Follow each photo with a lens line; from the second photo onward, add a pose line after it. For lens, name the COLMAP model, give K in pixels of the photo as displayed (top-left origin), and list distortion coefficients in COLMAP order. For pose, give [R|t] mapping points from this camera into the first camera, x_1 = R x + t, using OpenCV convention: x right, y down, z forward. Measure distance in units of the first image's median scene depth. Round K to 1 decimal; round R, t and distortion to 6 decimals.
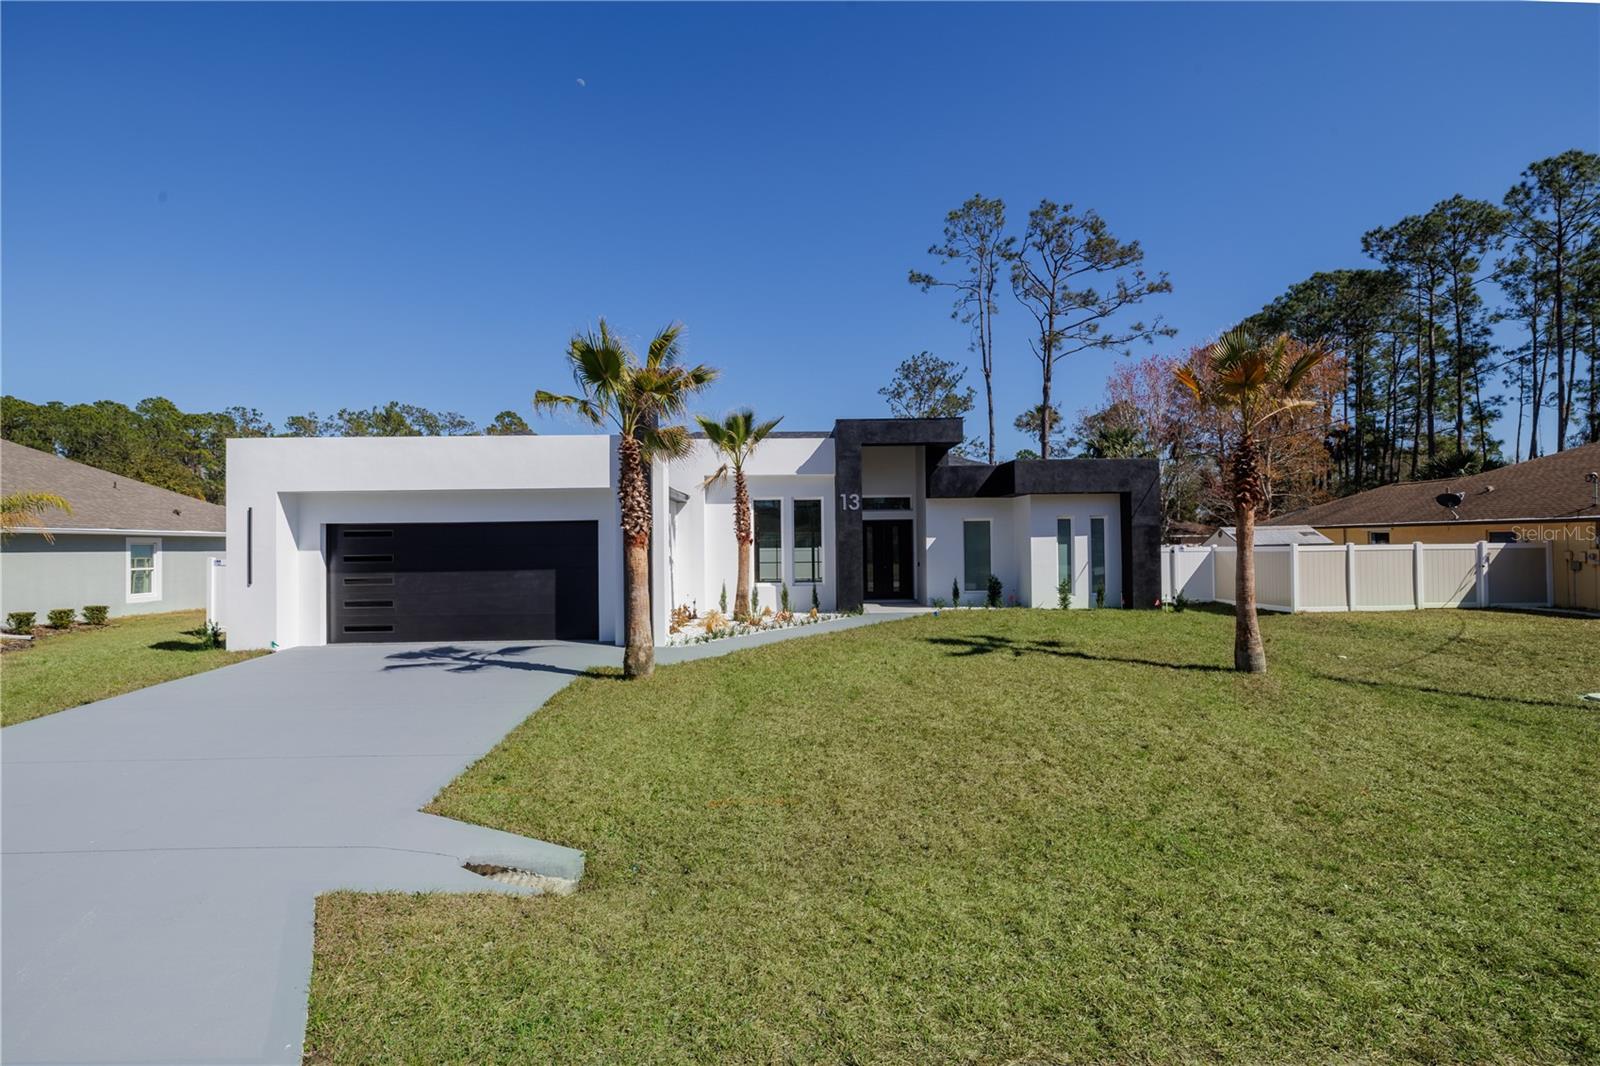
lens RADIAL K [[747.0, 0, 806.0], [0, 747.0, 540.8], [0, 0, 1]] dist [-0.003438, 0.000035]
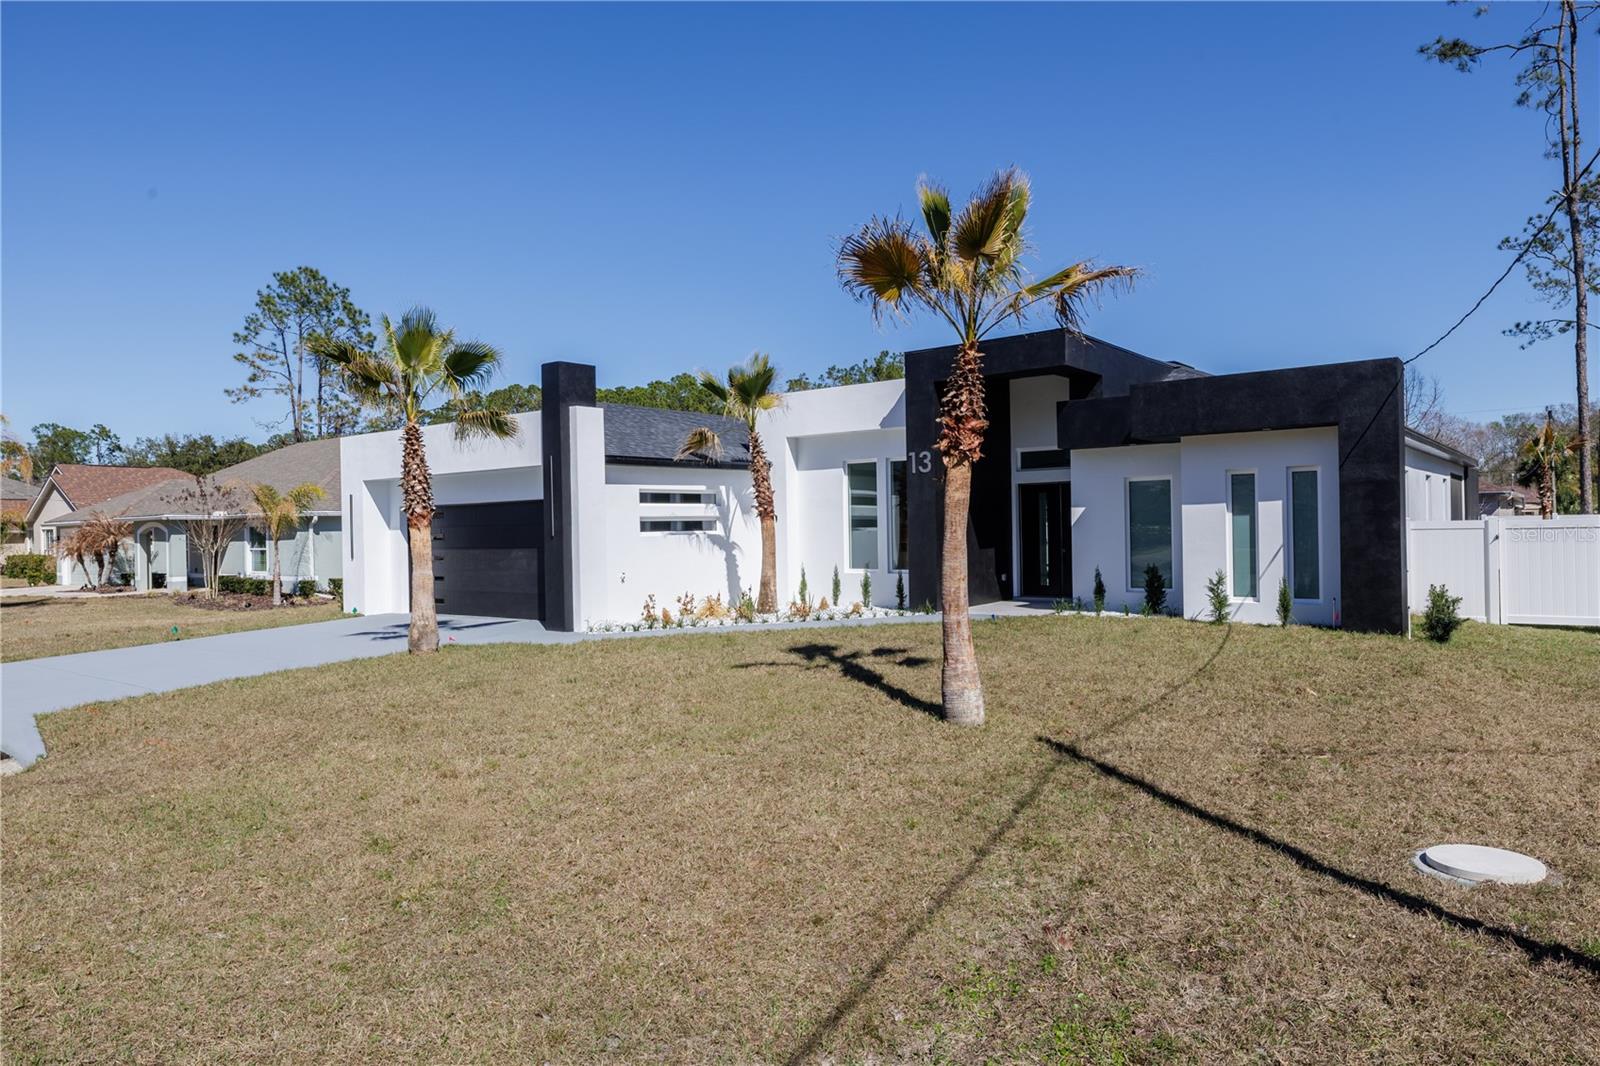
lens RADIAL K [[1026.5, 0, 803.9], [0, 1026.5, 523.0], [0, 0, 1]] dist [0.016549, -0.000346]
pose [[0.774302, -0.005757, -0.632790, 0.571638], [0.013962, 0.999871, 0.007988, -0.001262], [0.632662, -0.015020, 0.774283, 0.128523]]
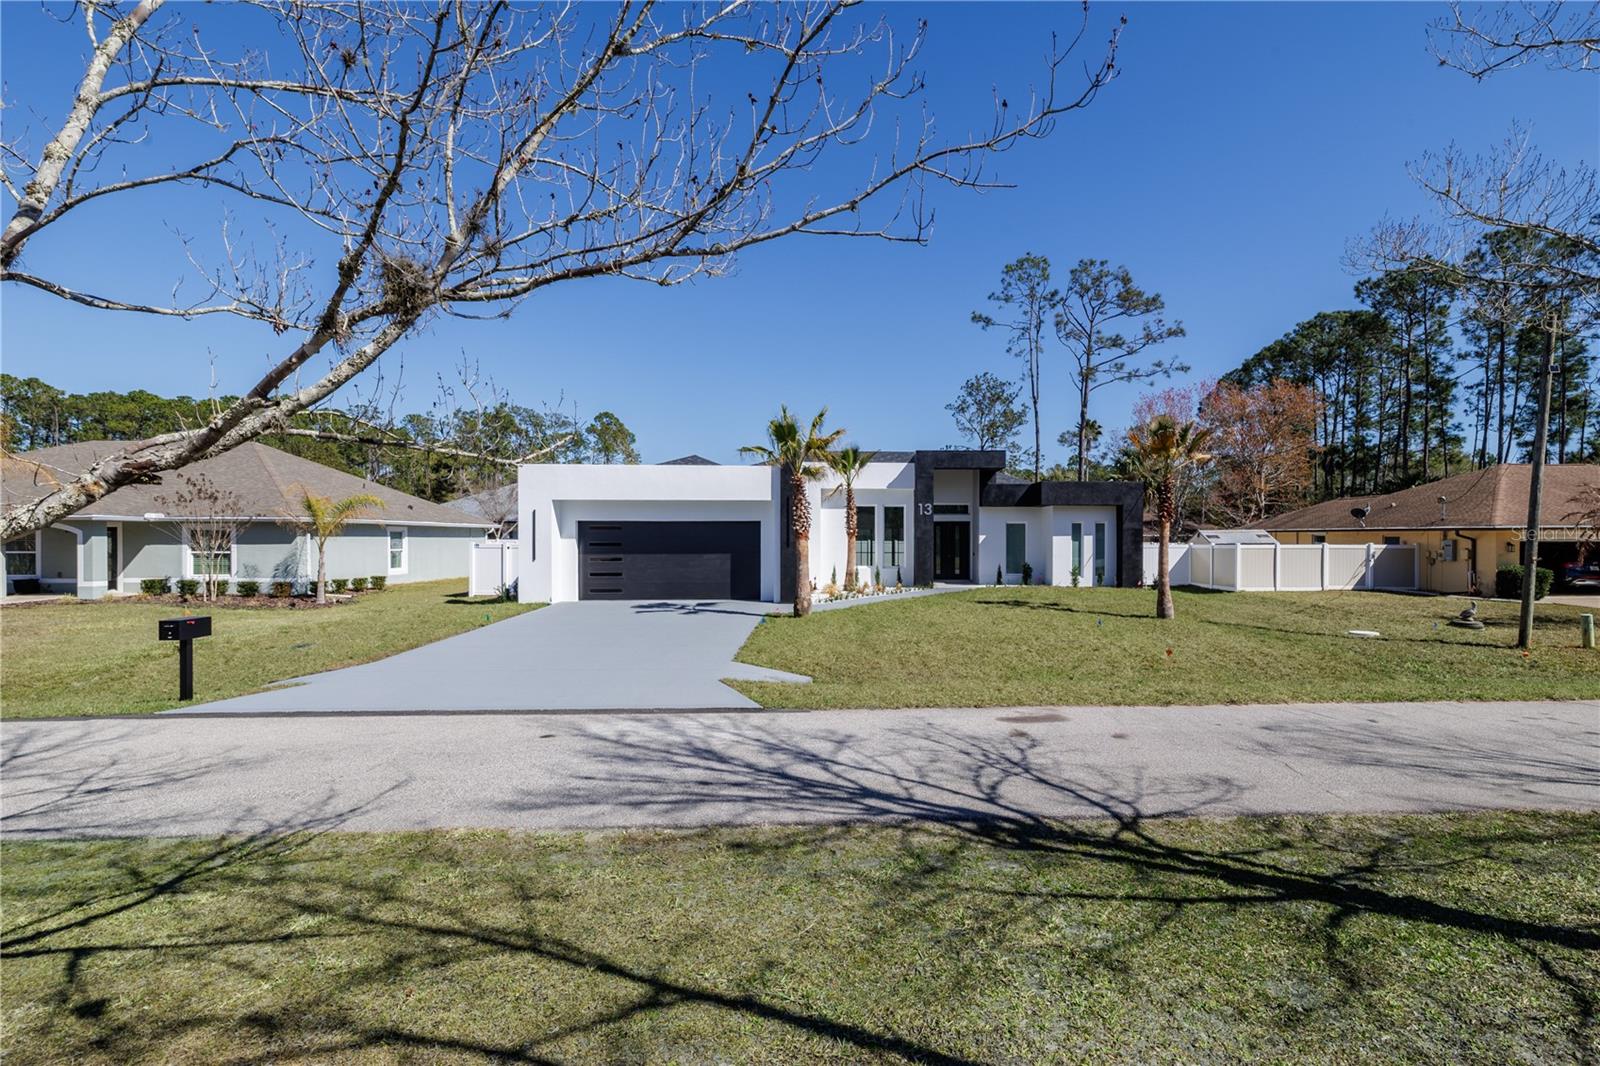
lens RADIAL K [[713.3, 0, 891.2], [0, 713.3, 550.0], [0, 0, 1]] dist [0.003473, 0.000531]
pose [[0.999580, 0.013582, 0.025602, -0.035536], [-0.014134, 0.999669, 0.021518, -0.002660], [-0.025301, -0.021871, 0.999441, -0.322060]]
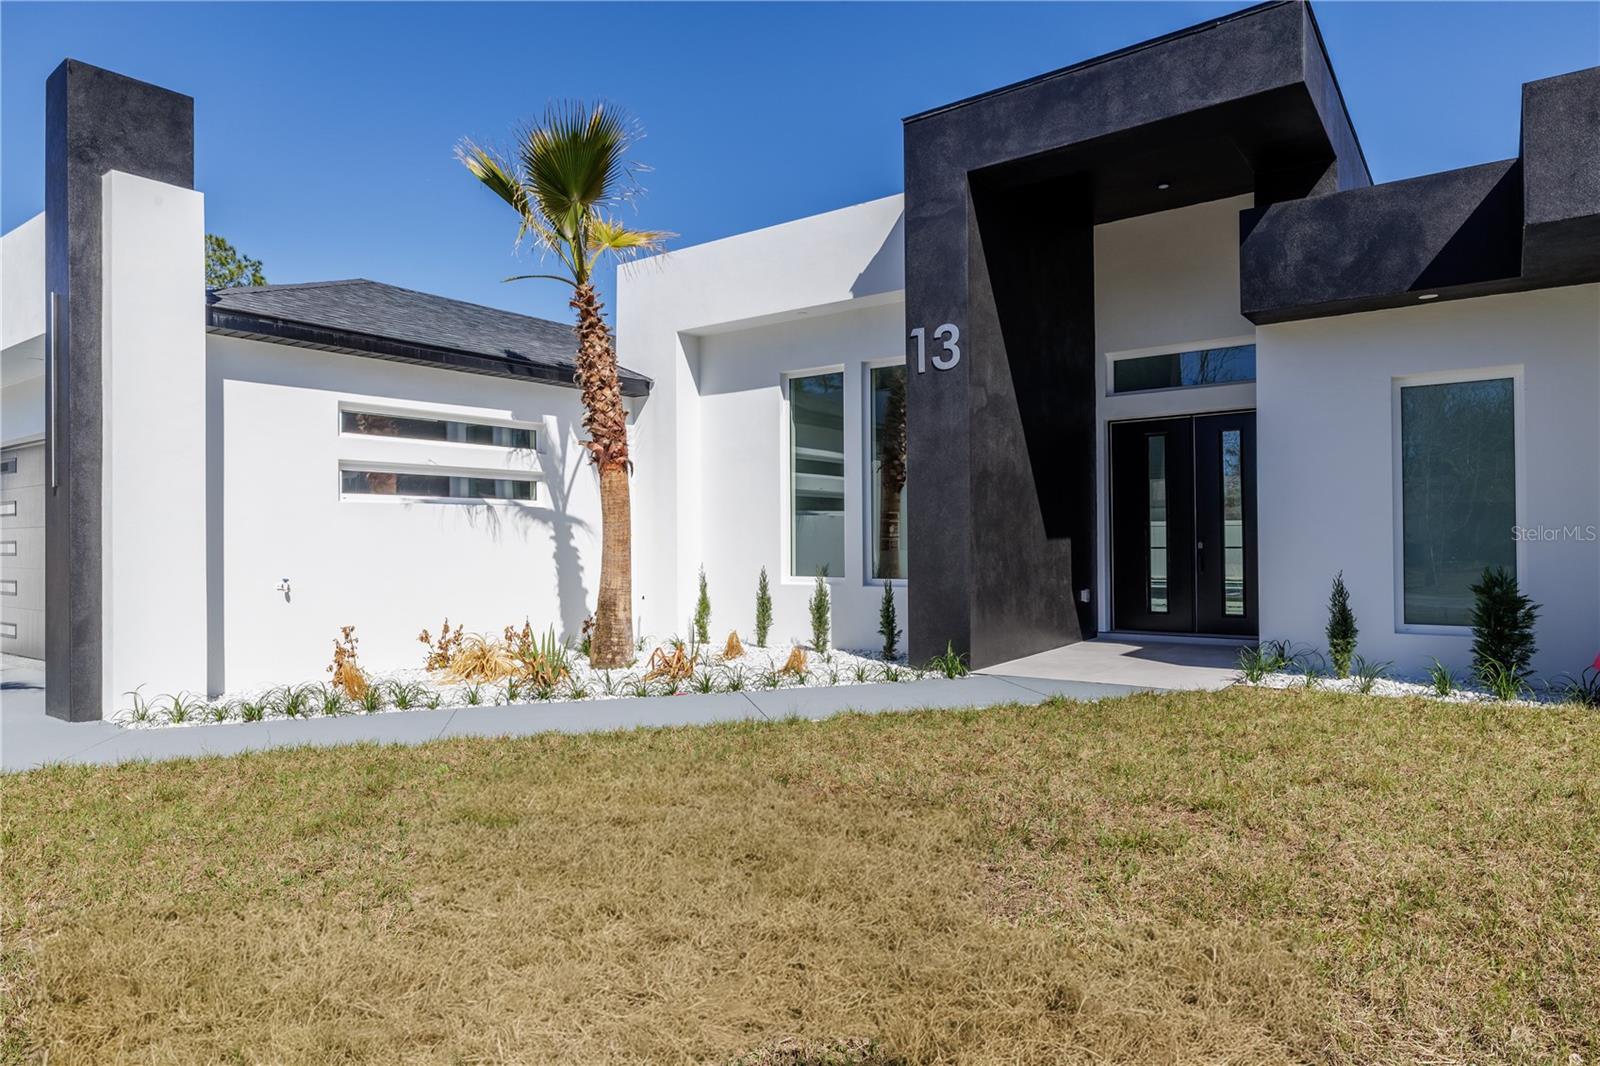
lens RADIAL K [[950.7, 0, 802.5], [0, 950.7, 533.9], [0, 0, 1]] dist [-0.000573, -0.000563]
pose [[0.789656, 0.000779, -0.613549, 0.260751], [0.002546, 0.999986, 0.004547, 0.029816], [0.613544, -0.005152, 0.789643, 0.572784]]
